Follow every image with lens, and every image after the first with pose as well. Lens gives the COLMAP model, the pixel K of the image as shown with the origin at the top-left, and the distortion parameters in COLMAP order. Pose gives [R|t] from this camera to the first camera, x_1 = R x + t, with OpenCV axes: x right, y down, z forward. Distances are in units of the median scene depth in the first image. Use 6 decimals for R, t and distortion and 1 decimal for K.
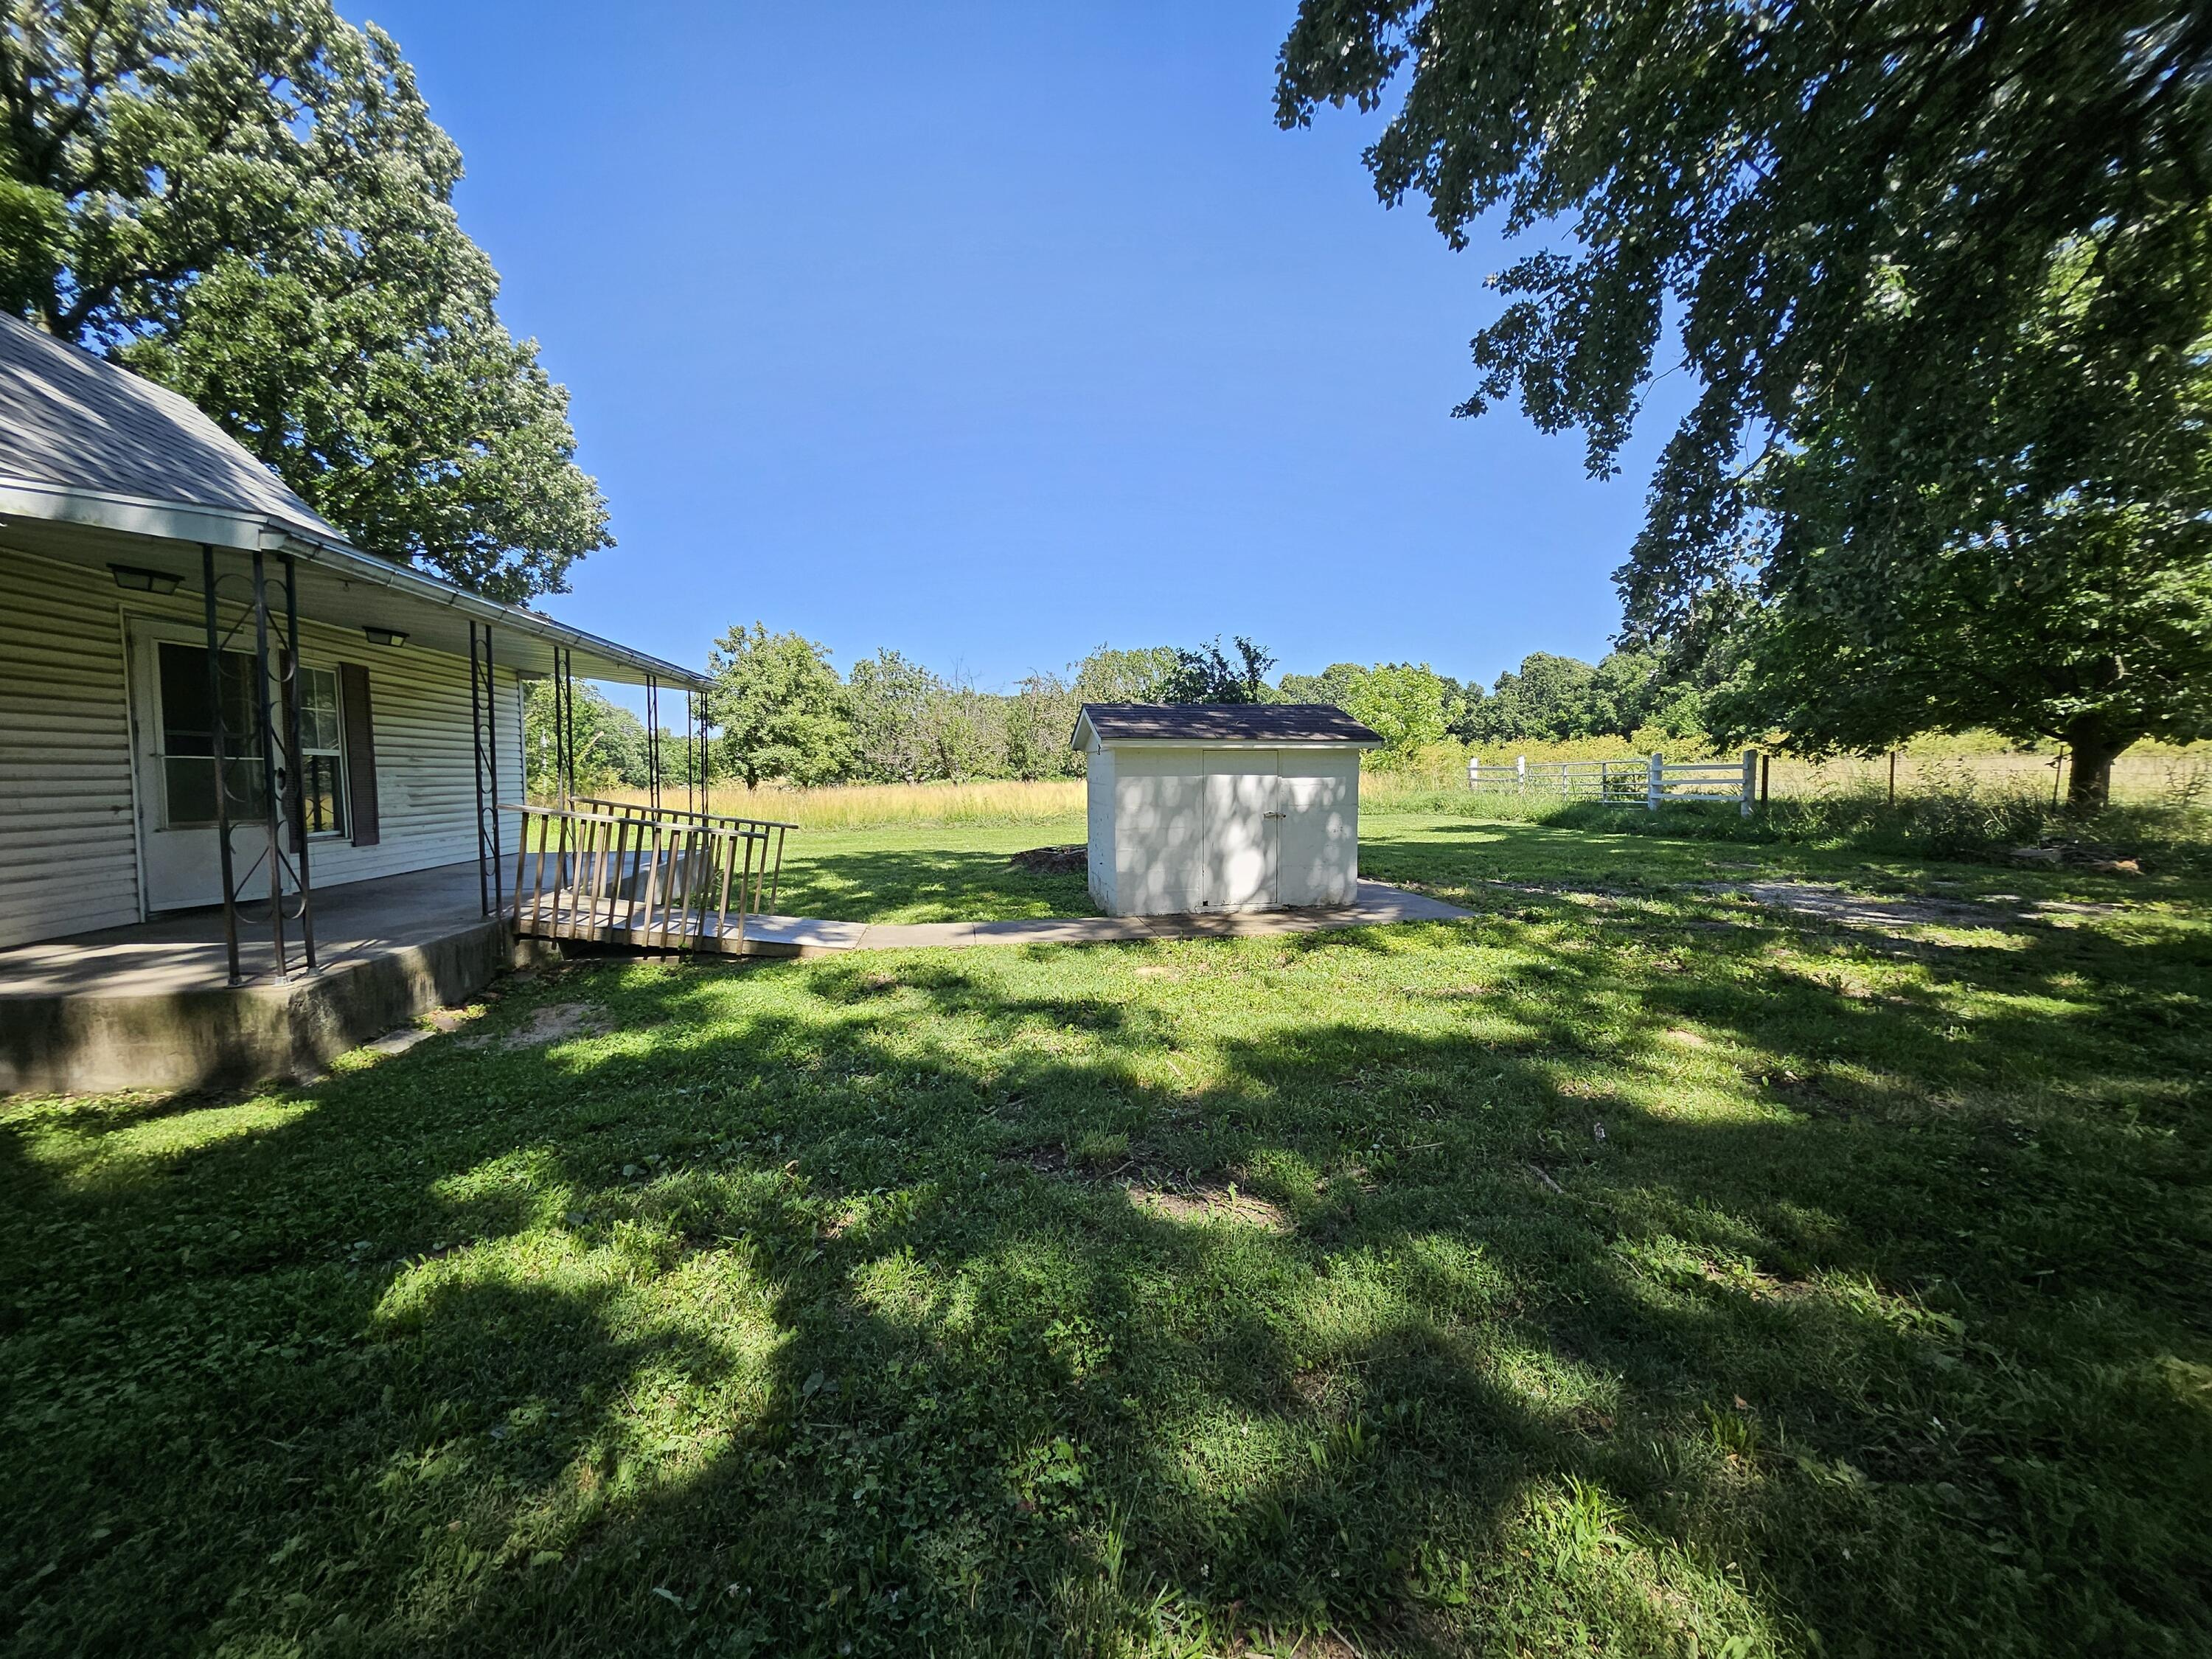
lens RADIAL K [[868.2, 0, 1099.5], [0, 868.2, 828.1], [0, 0, 1]] dist [0.000677, -0.001131]
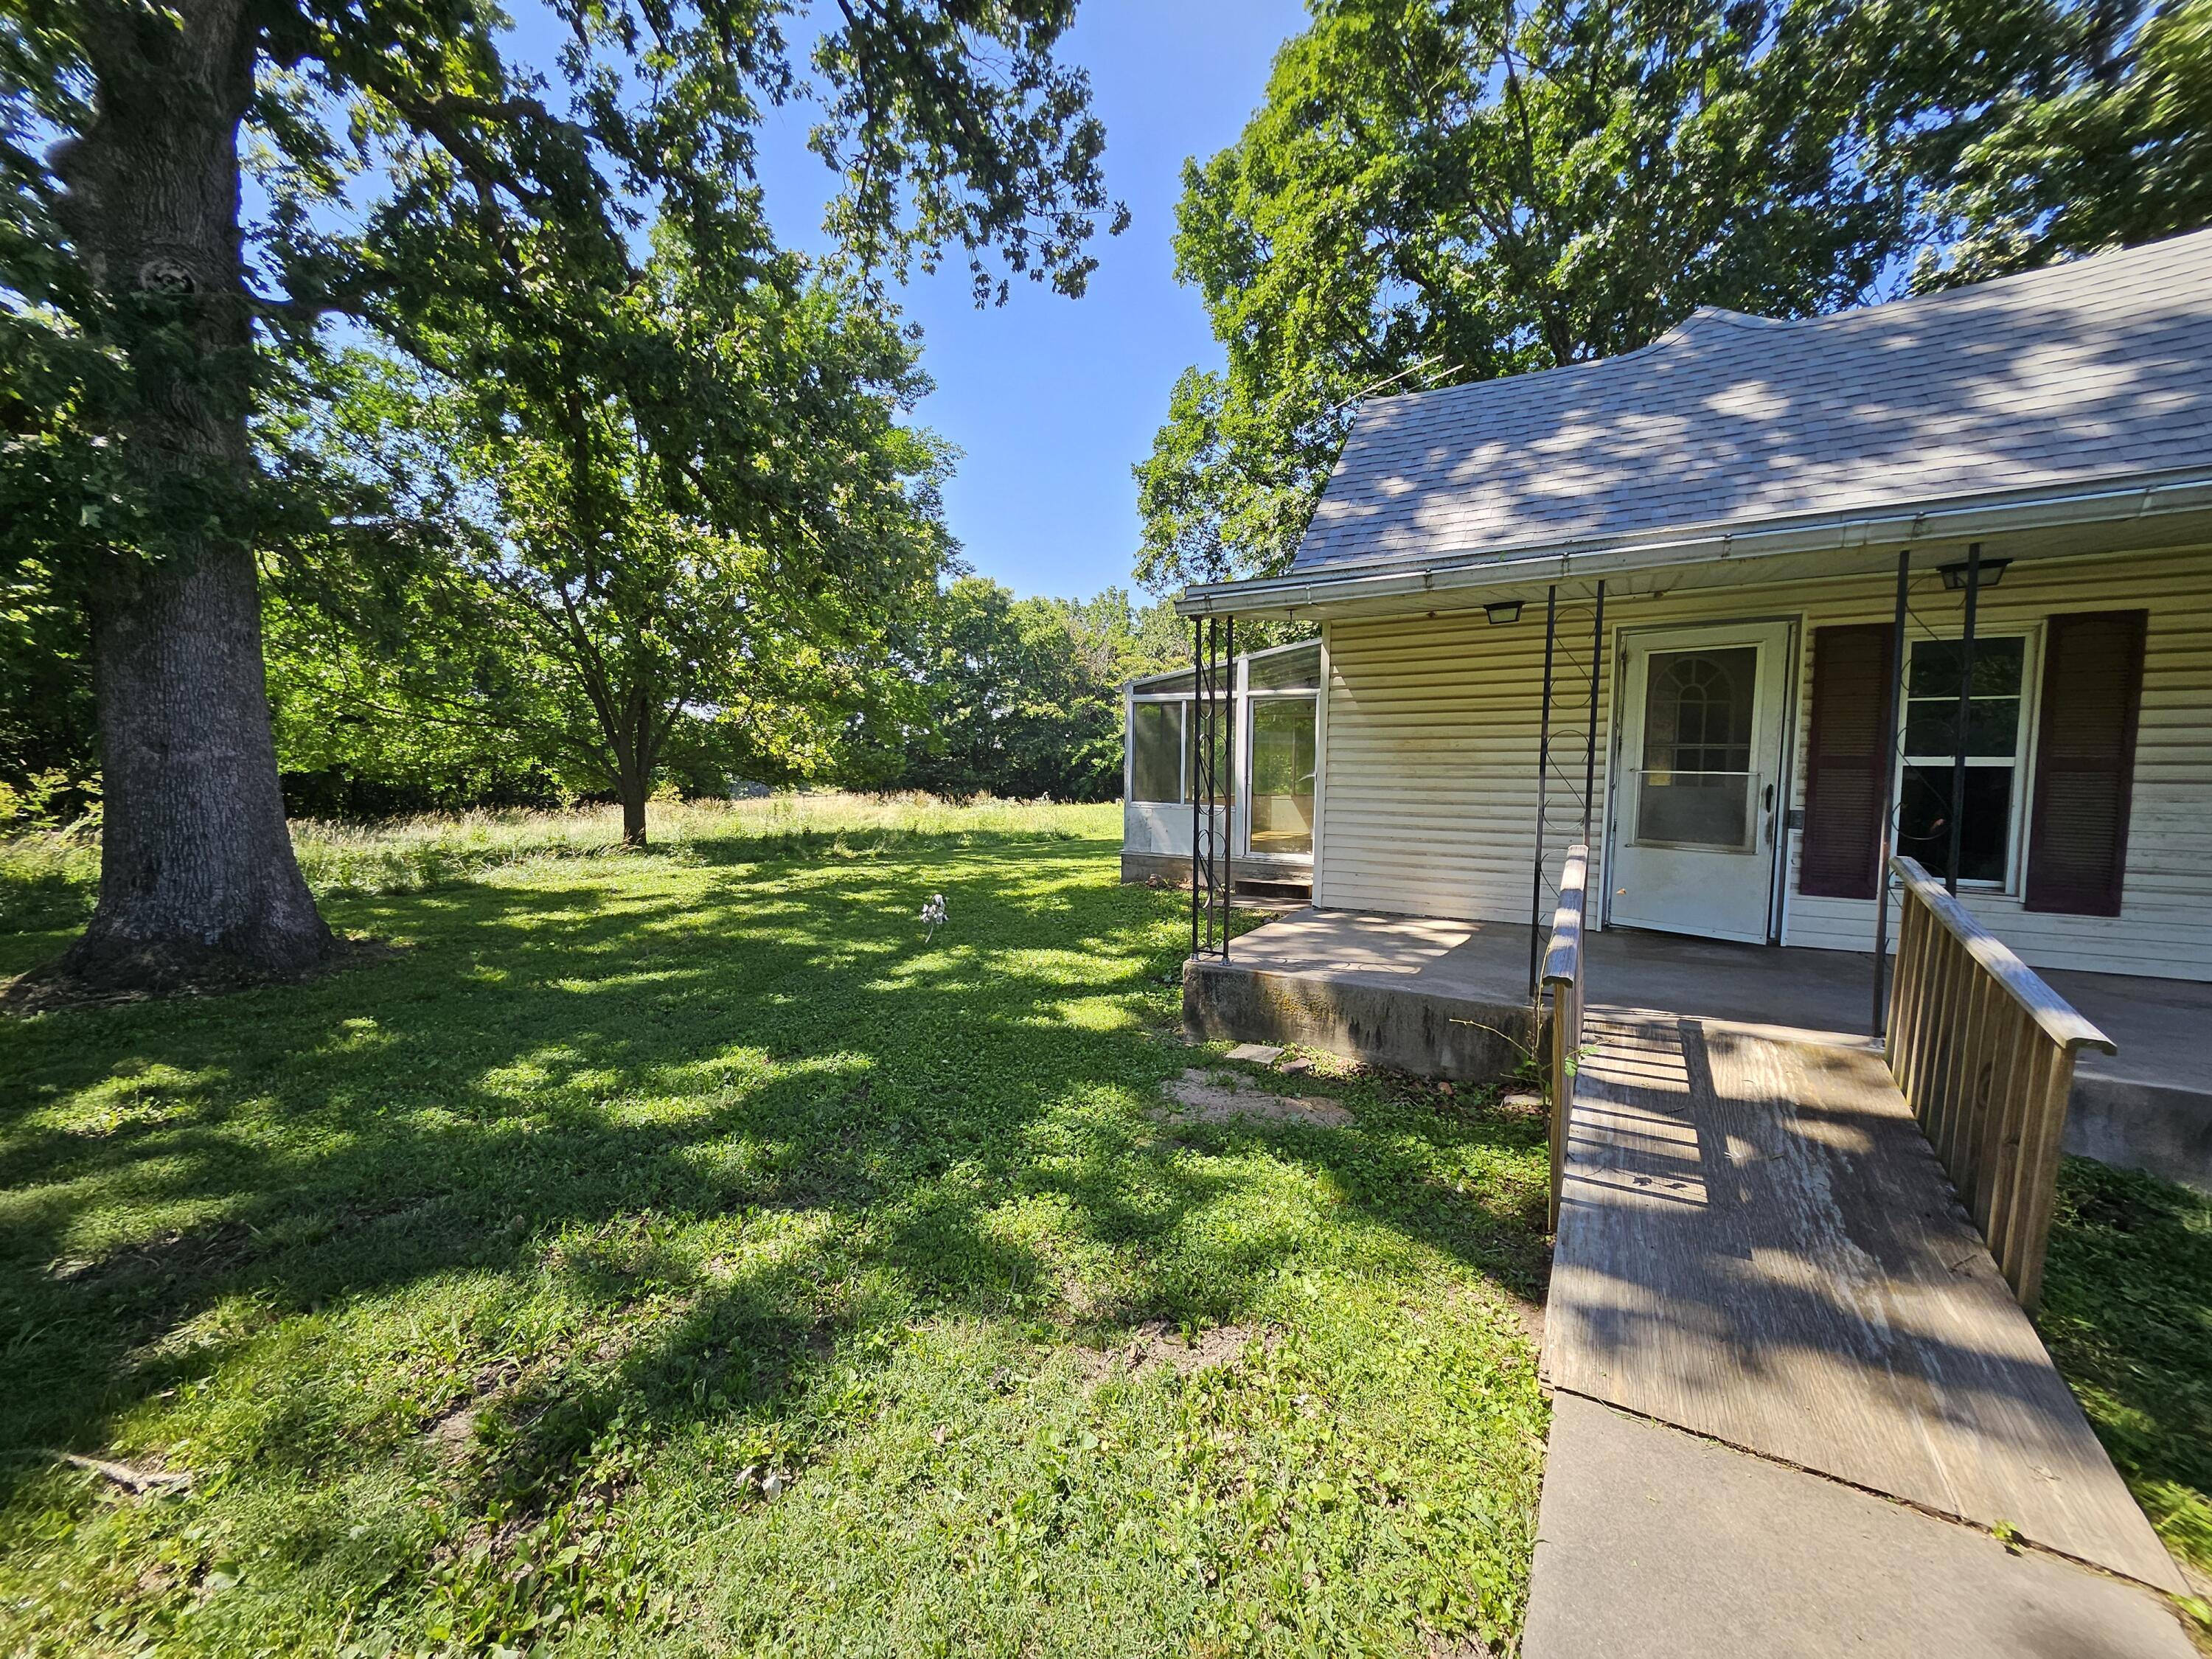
lens RADIAL K [[877.6, 0, 1090.7], [0, 877.6, 827.5], [0, 0, 1]] dist [0.000609, -0.000276]
pose [[-0.661774, 0.046275, -0.748274, 0.060855], [-0.052447, 0.992790, 0.107781, -0.071835], [0.747866, 0.110571, -0.654576, 0.915631]]
